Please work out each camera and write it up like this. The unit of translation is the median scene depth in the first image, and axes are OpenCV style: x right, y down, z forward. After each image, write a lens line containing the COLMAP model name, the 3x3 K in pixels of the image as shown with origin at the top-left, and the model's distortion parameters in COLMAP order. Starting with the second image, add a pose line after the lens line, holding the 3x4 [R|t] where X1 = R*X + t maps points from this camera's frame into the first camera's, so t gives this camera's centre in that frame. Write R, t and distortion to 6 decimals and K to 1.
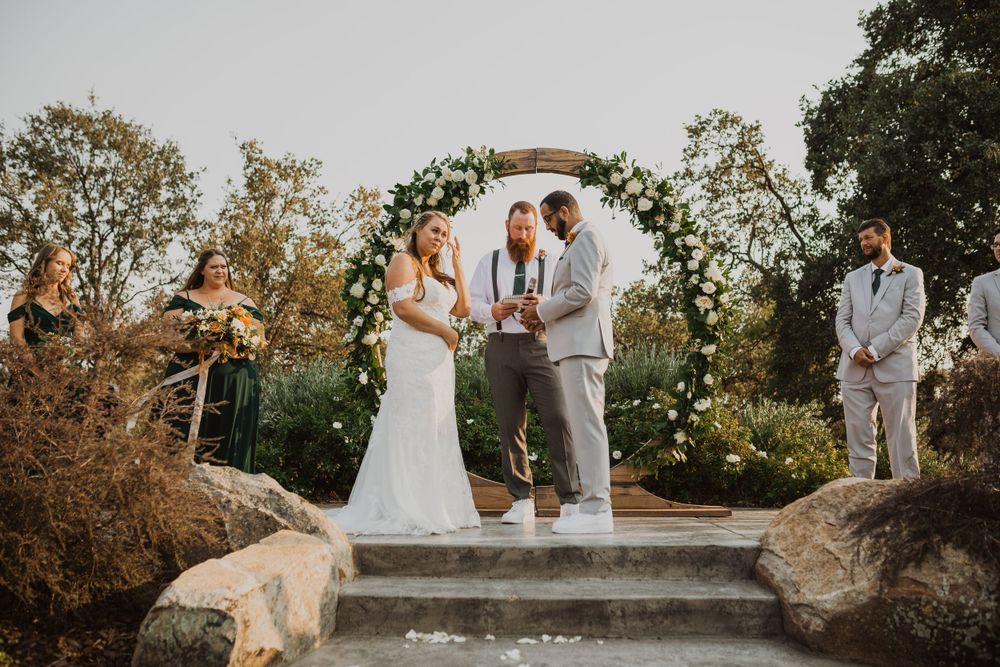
lens RADIAL K [[981.3, 0, 499.8], [0, 981.3, 333.2], [0, 0, 1]] dist [-0.064020, 0.105447]
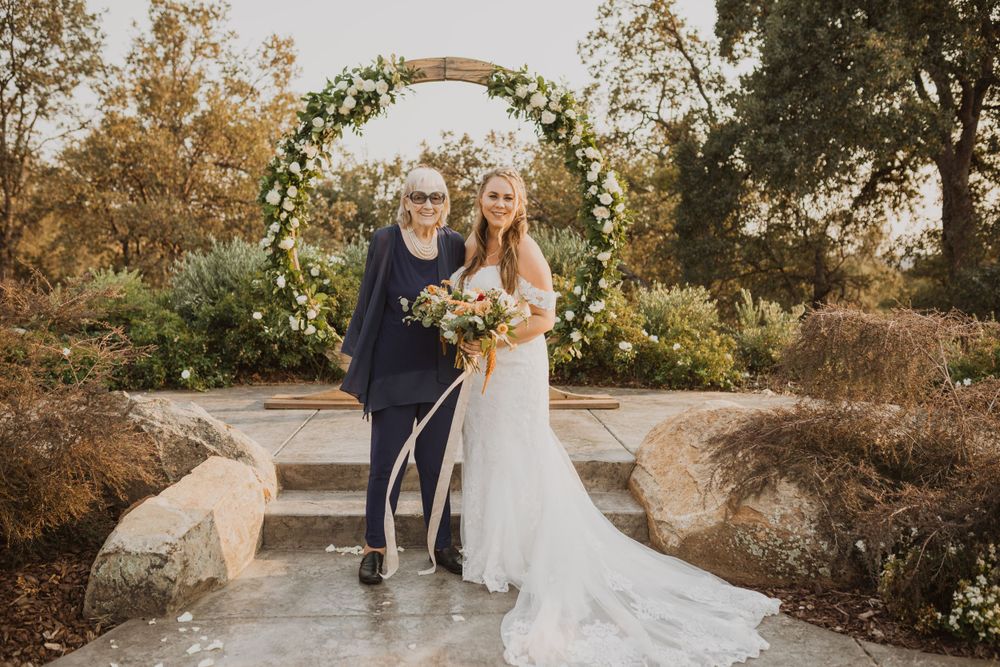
lens RADIAL K [[964.2, 0, 500.2], [0, 964.2, 333.8], [0, 0, 1]] dist [-0.070211, 0.121079]
pose [[0.996446, -0.003176, 0.084175, 0.009019], [-0.012034, 0.983672, 0.179566, -0.086614], [-0.083371, -0.179941, 0.980138, -0.047619]]
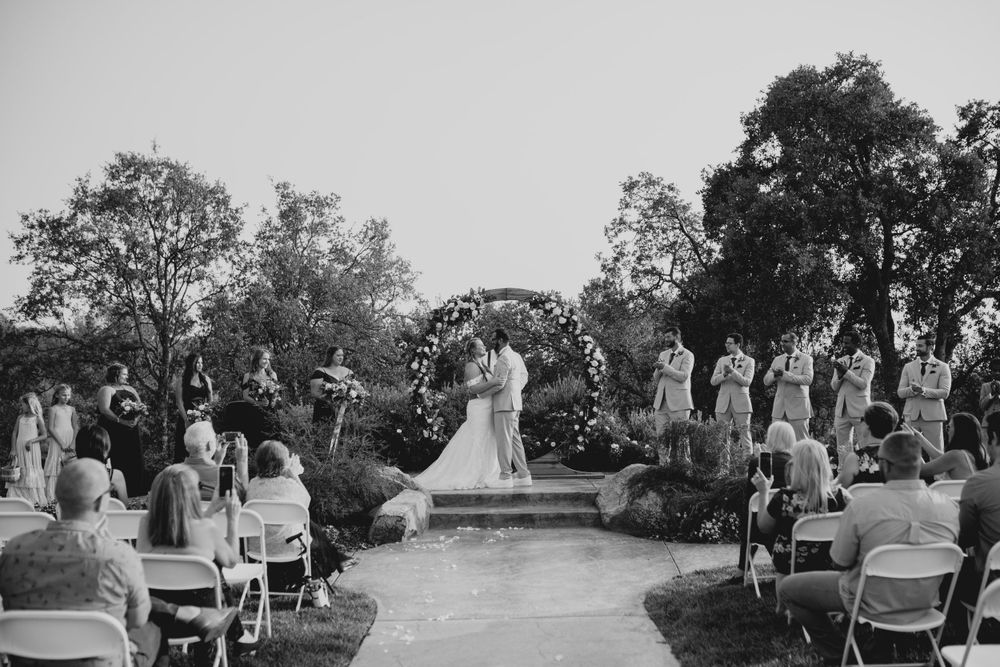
lens RADIAL K [[1012.0, 0, 522.9], [0, 1012.0, 348.8], [0, 0, 1]] dist [-0.079866, 0.146487]
pose [[0.998972, -0.010890, 0.044006, -0.019681], [0.007870, 0.997640, 0.068216, -0.210368], [-0.044645, -0.067800, 0.996700, -0.995148]]
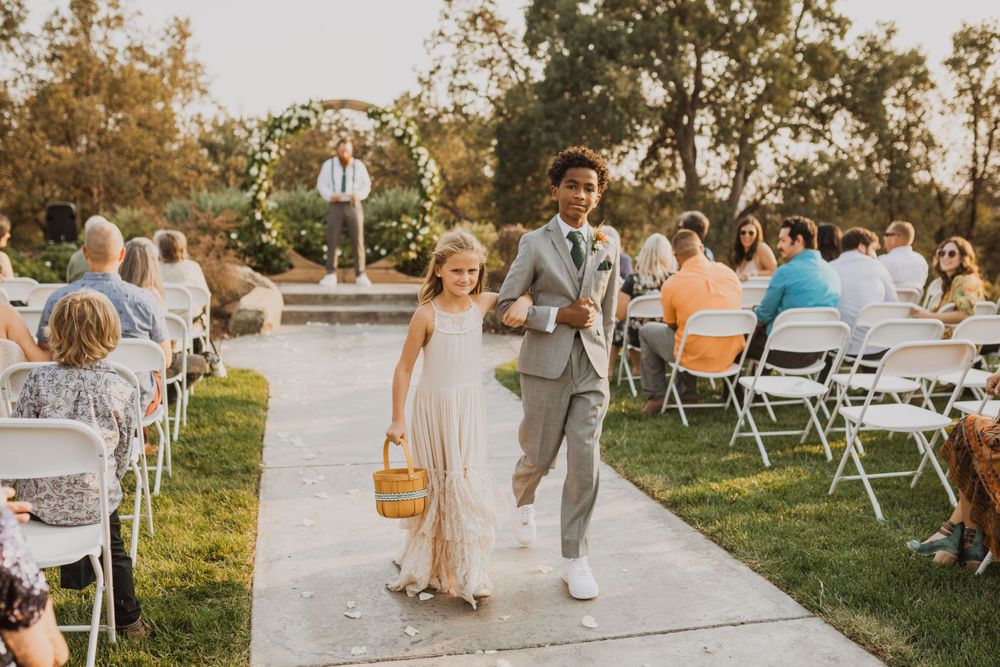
lens RADIAL K [[1053.9, 0, 498.1], [0, 1053.9, 361.5], [0, 0, 1]] dist [-0.055636, 0.071182]
pose [[0.975338, -0.014840, 0.220218, -0.136022], [-0.040765, 0.968460, 0.245810, -0.212427], [-0.216920, -0.248725, 0.943971, -1.206273]]
